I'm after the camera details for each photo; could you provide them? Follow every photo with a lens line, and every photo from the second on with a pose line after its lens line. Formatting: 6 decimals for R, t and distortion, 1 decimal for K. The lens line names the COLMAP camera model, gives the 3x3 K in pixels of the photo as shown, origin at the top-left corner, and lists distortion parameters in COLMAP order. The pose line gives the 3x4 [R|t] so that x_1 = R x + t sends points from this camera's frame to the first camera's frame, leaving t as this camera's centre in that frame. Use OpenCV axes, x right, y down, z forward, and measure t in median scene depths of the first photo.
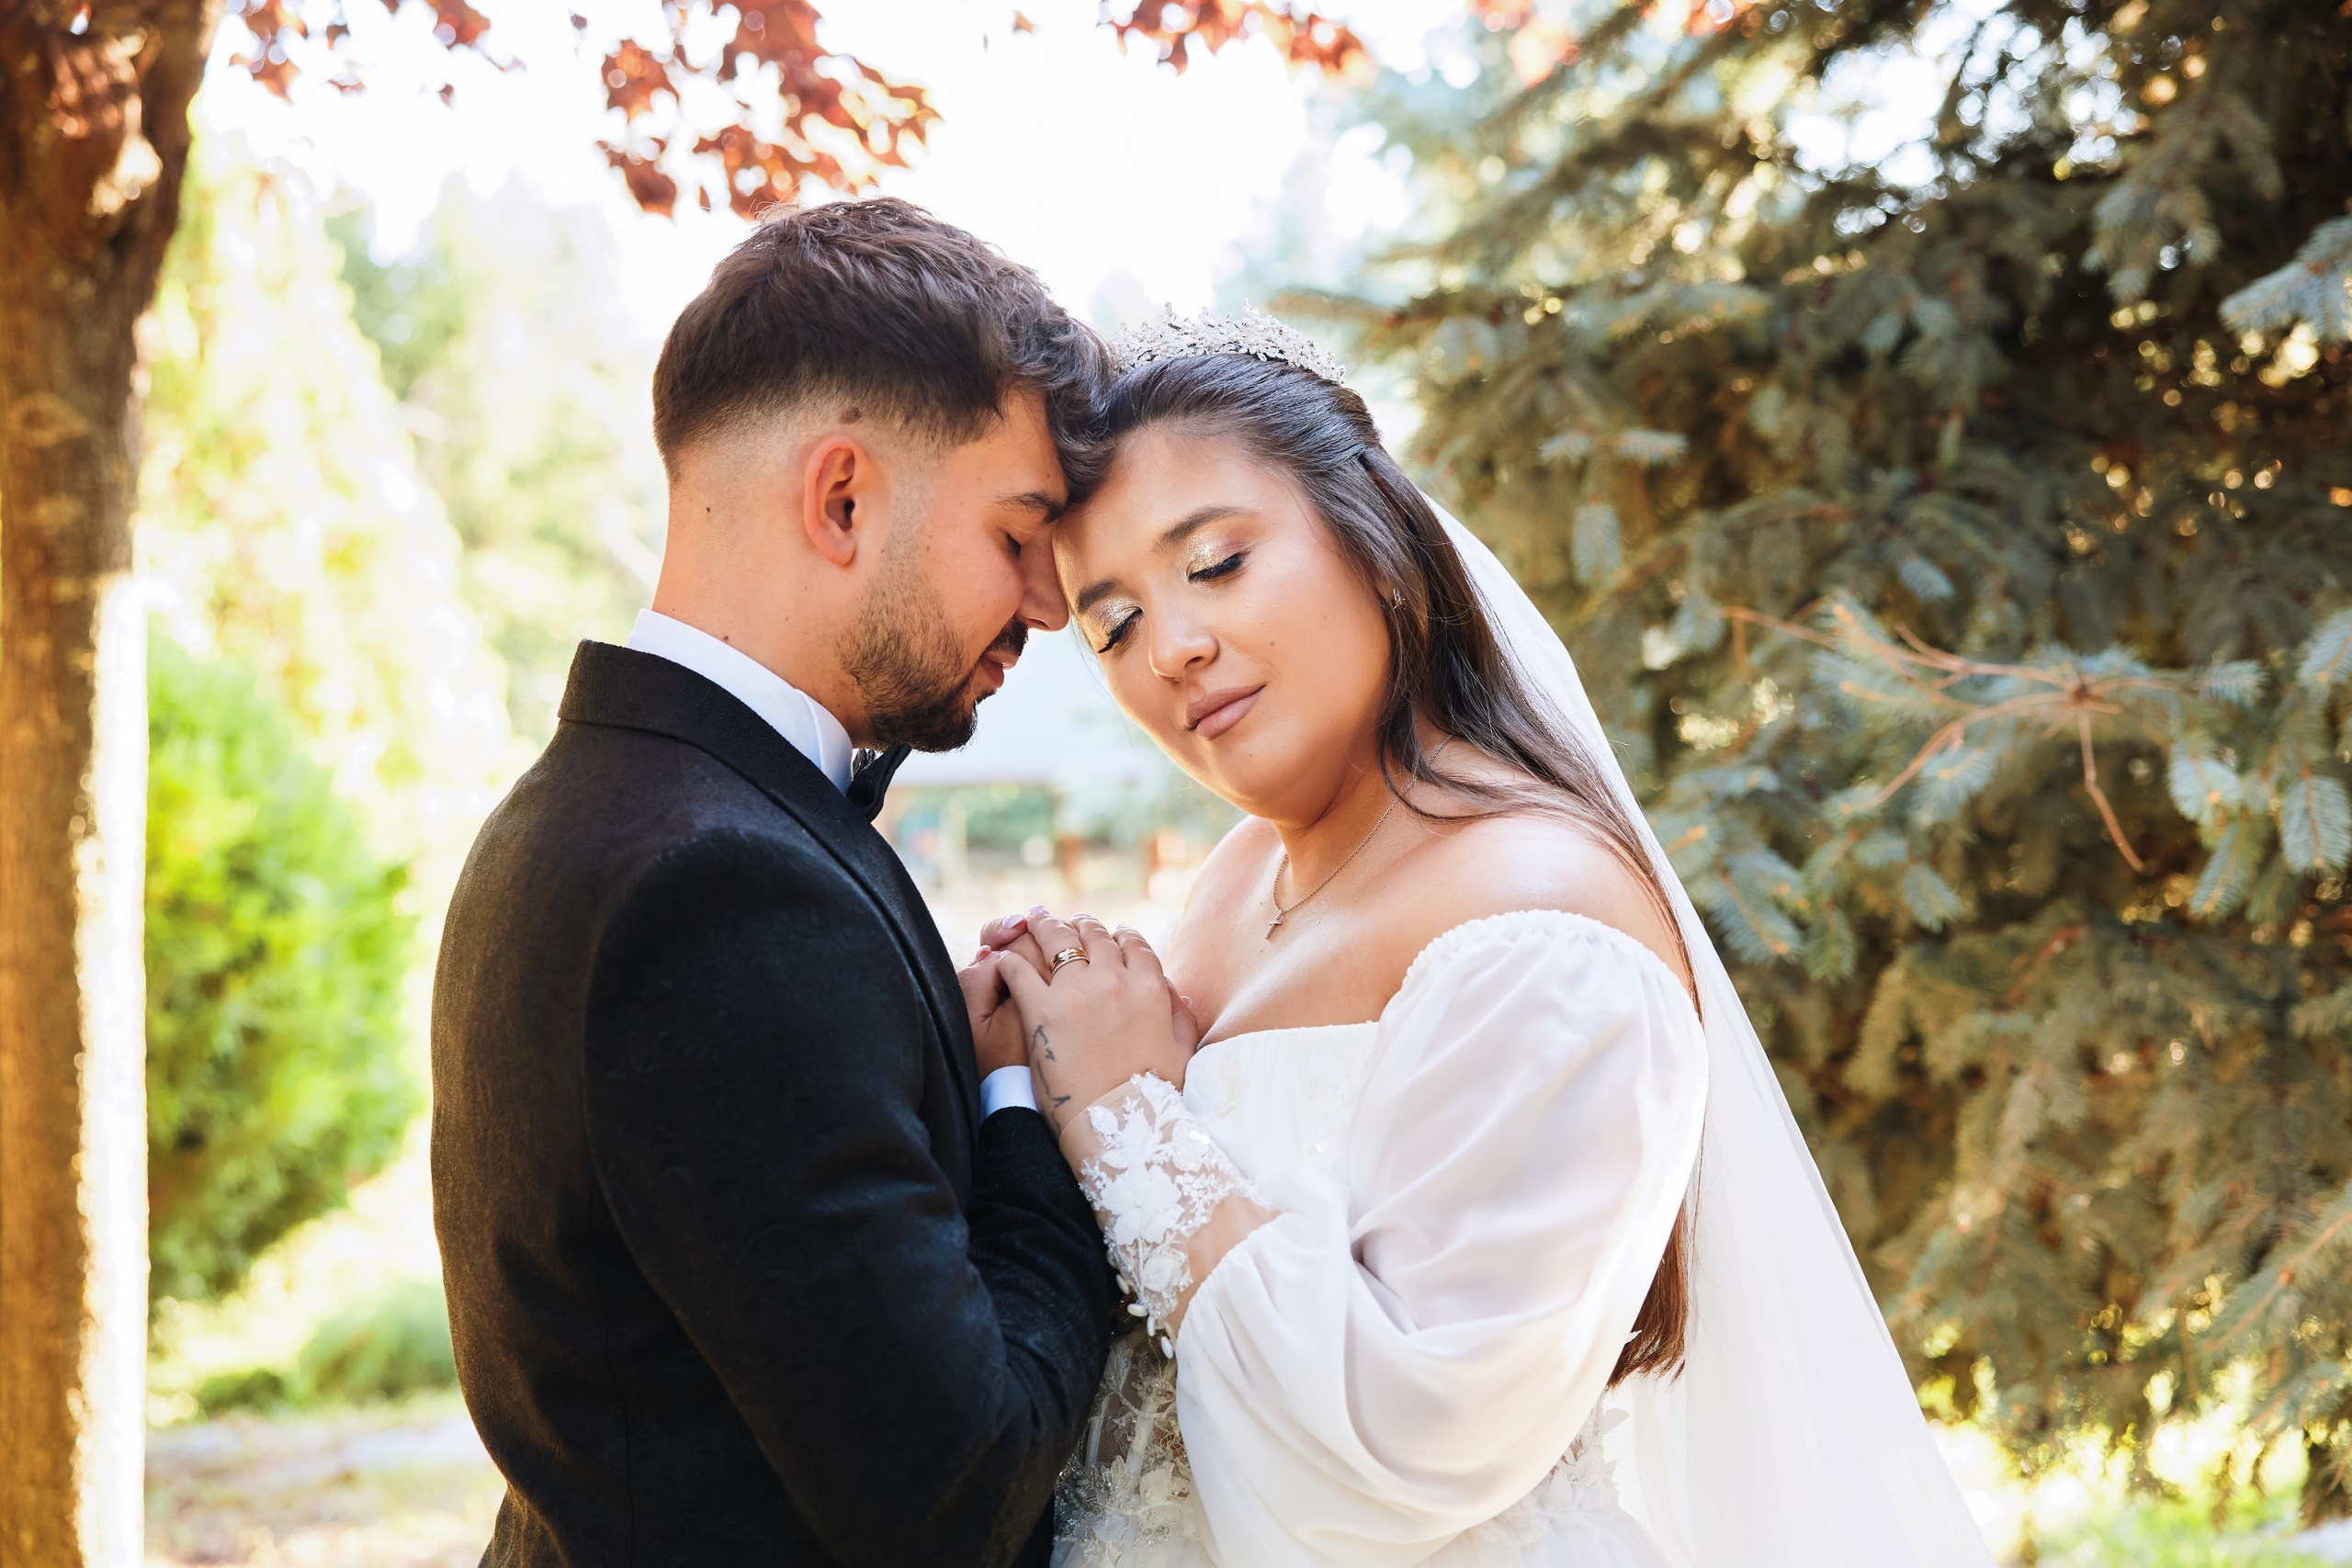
lens RADIAL K [[3800.1, 0, 1176.0], [0, 3800.1, 784.0], [0, 0, 1]] dist [-0.000059, 0.022690]
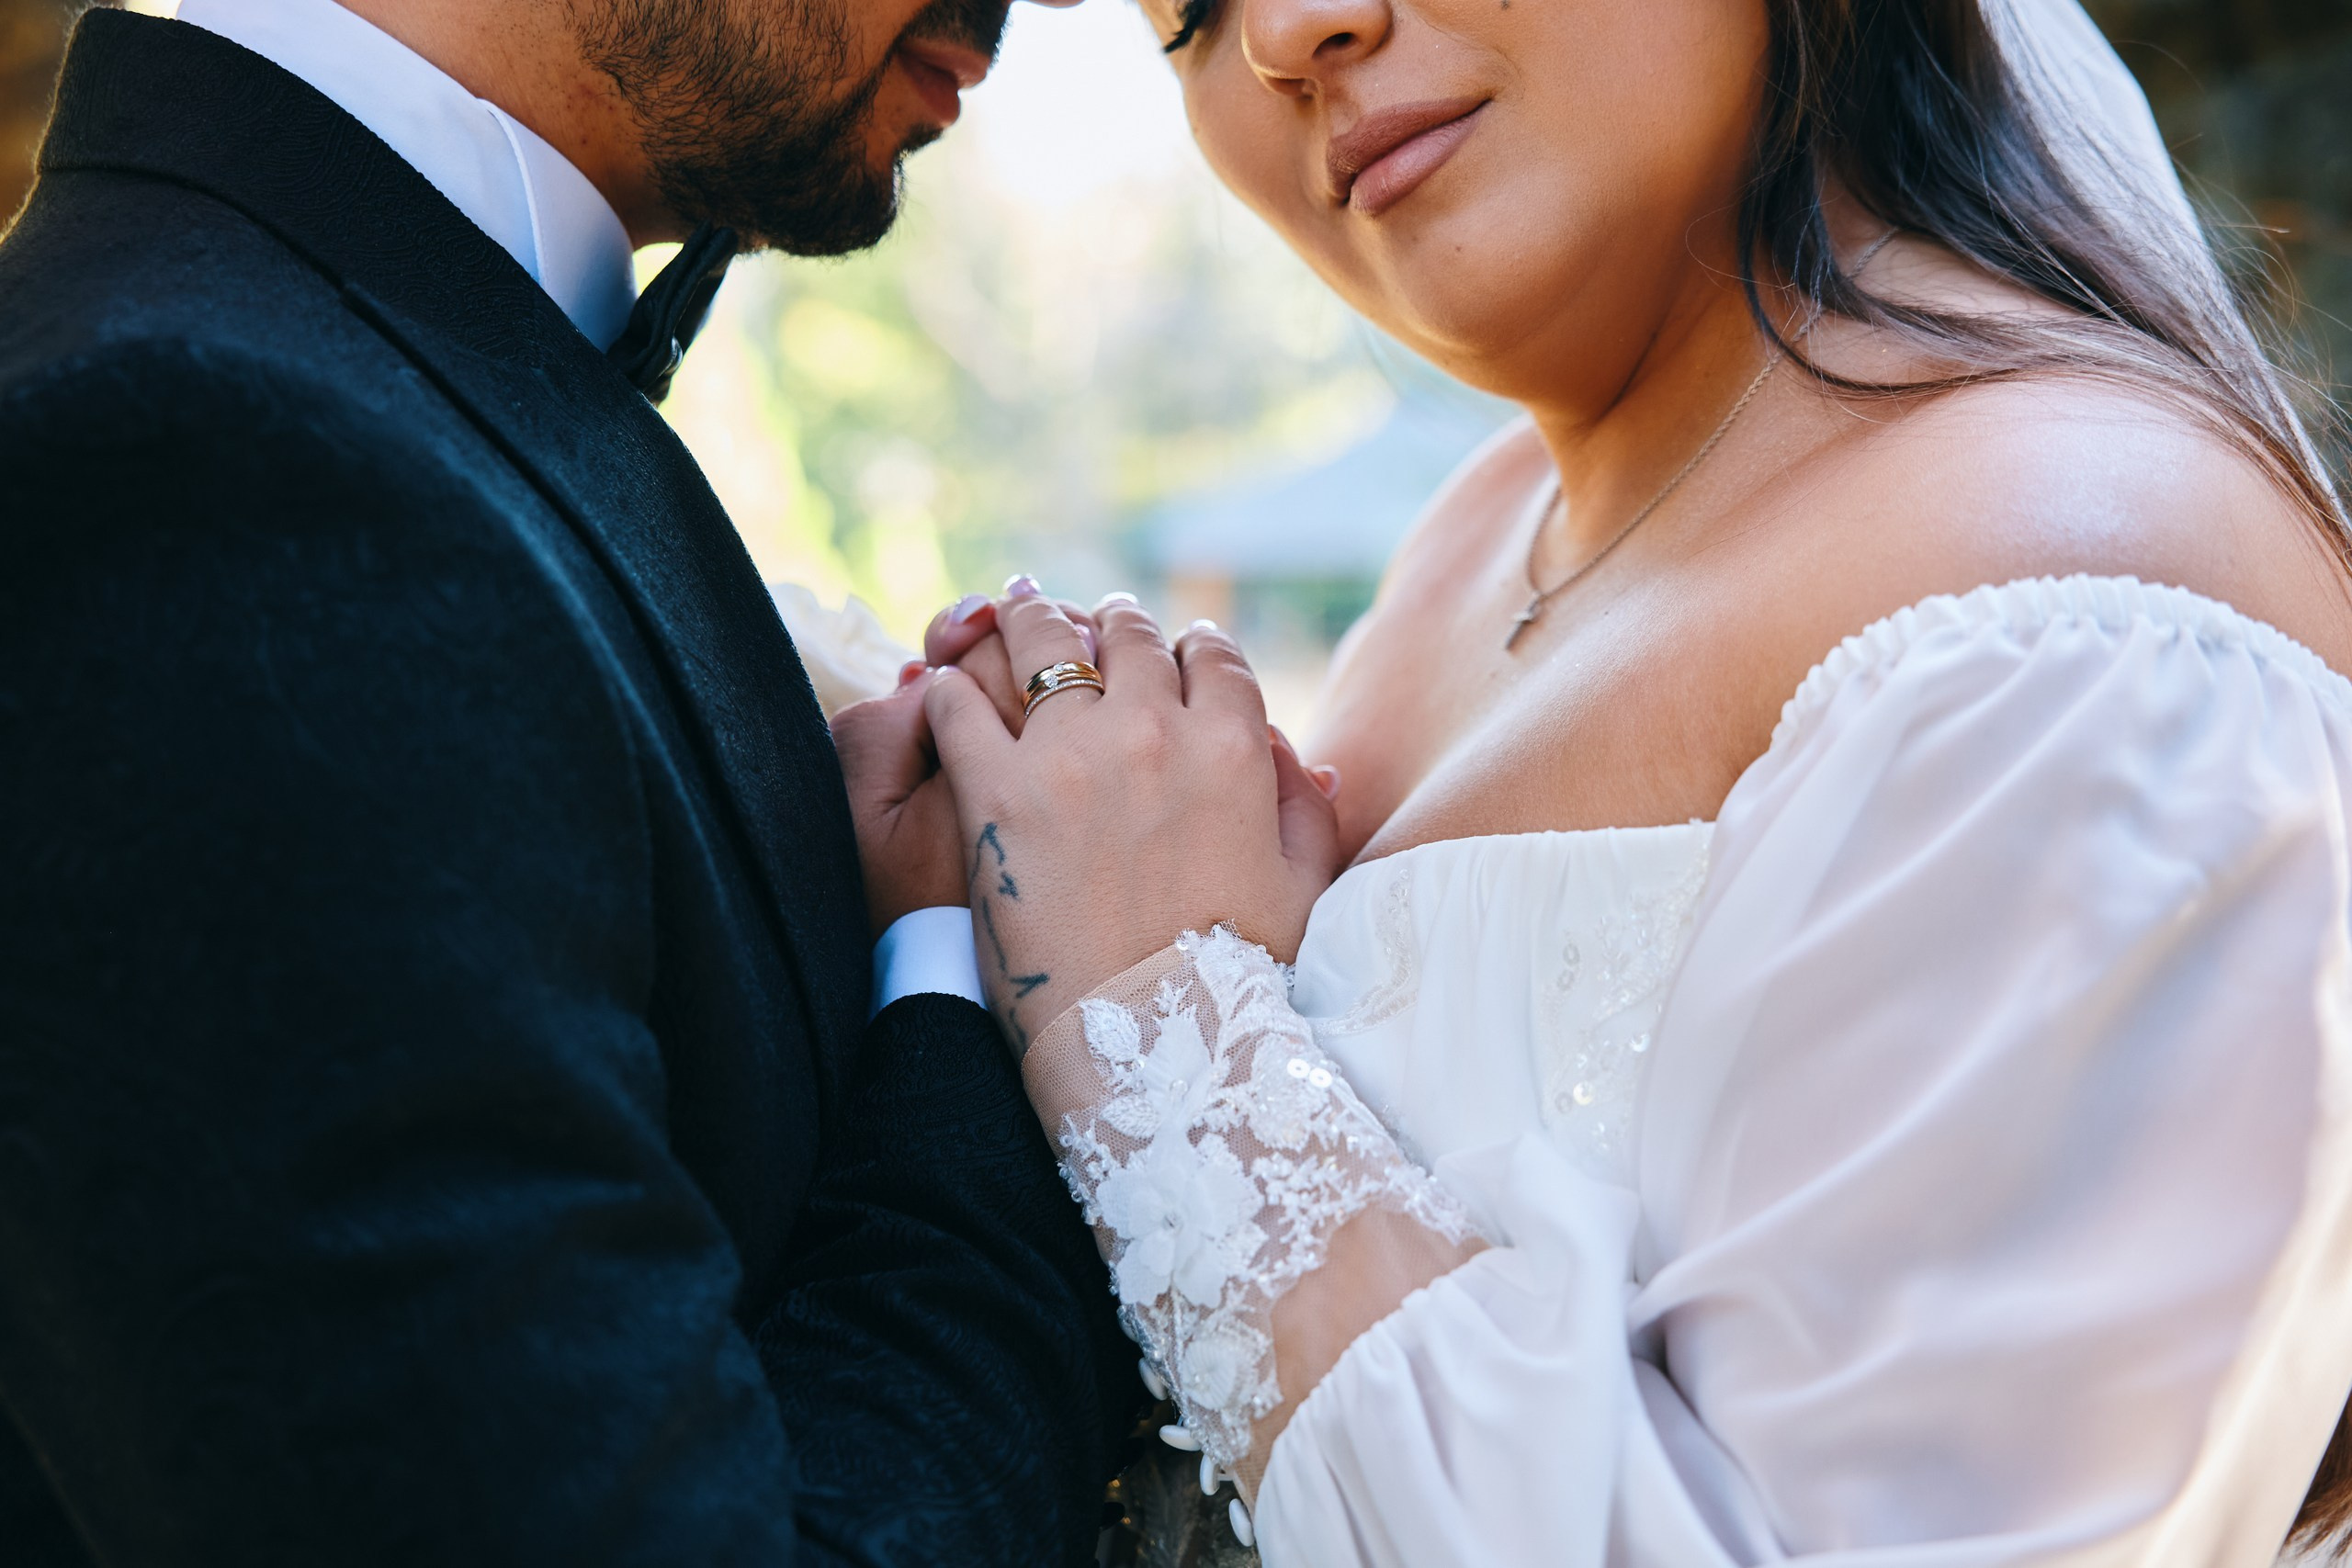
lens RADIAL K [[3990.0, 0, 1176.0], [0, 3990.0, 784.0], [0, 0, 1]] dist [-0.013978, -0.116264]
pose [[0.993280, 0.016674, -0.114524, 0.043553], [-0.011428, 0.998862, 0.046313, 0.036462], [0.115166, -0.044693, 0.992340, 0.524330]]
